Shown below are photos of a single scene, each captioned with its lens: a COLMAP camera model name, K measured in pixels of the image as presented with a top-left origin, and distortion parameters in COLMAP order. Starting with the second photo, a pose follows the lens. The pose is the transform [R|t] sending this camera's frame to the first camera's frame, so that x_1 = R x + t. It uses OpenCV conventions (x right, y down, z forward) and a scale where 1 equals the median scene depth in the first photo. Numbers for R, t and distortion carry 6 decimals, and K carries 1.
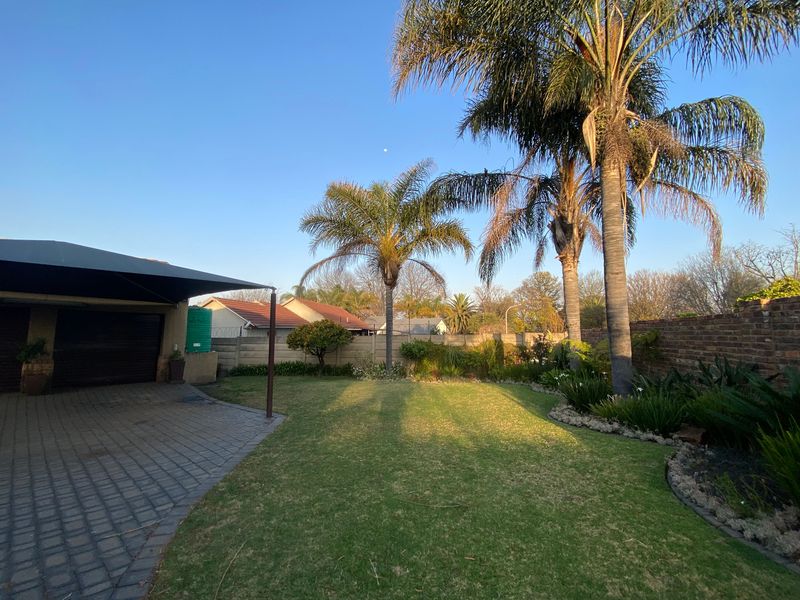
lens RADIAL K [[325.1, 0, 400.3], [0, 325.1, 297.6], [0, 0, 1]] dist [0.015938, -0.020401]
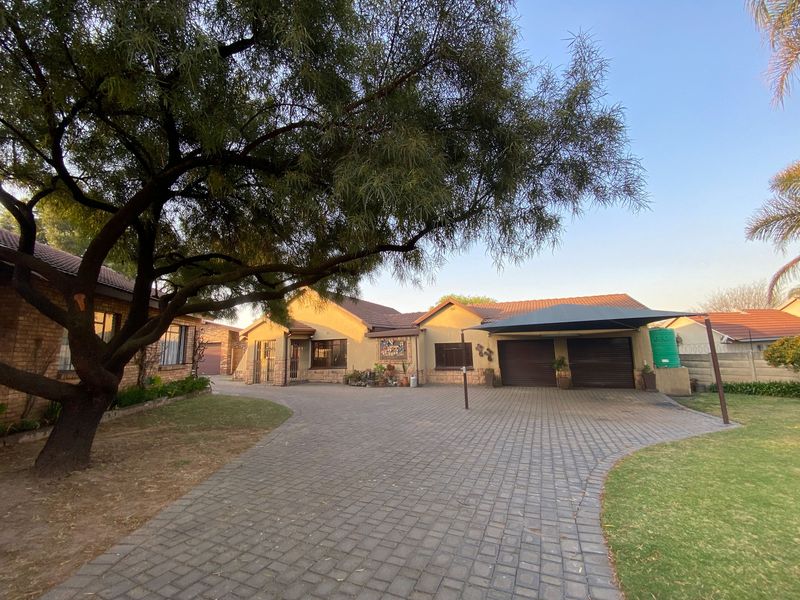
lens RADIAL K [[325.1, 0, 400.3], [0, 325.1, 297.6], [0, 0, 1]] dist [0.015938, -0.020401]
pose [[0.298100, -0.166576, -0.939888, 0.337470], [0.126284, 0.982882, -0.134143, -0.060525], [0.946144, -0.078705, 0.314033, -0.361785]]
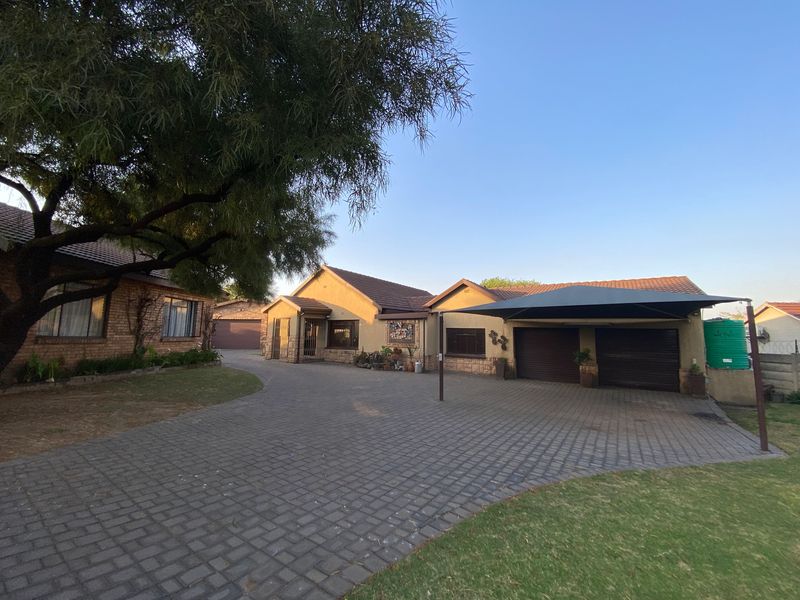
lens RADIAL K [[325.1, 0, 400.3], [0, 325.1, 297.6], [0, 0, 1]] dist [0.015938, -0.020401]
pose [[0.117264, -0.116222, -0.986277, 0.286501], [0.085198, 0.990644, -0.106607, -0.018807], [0.989439, -0.071528, 0.126069, -0.018610]]
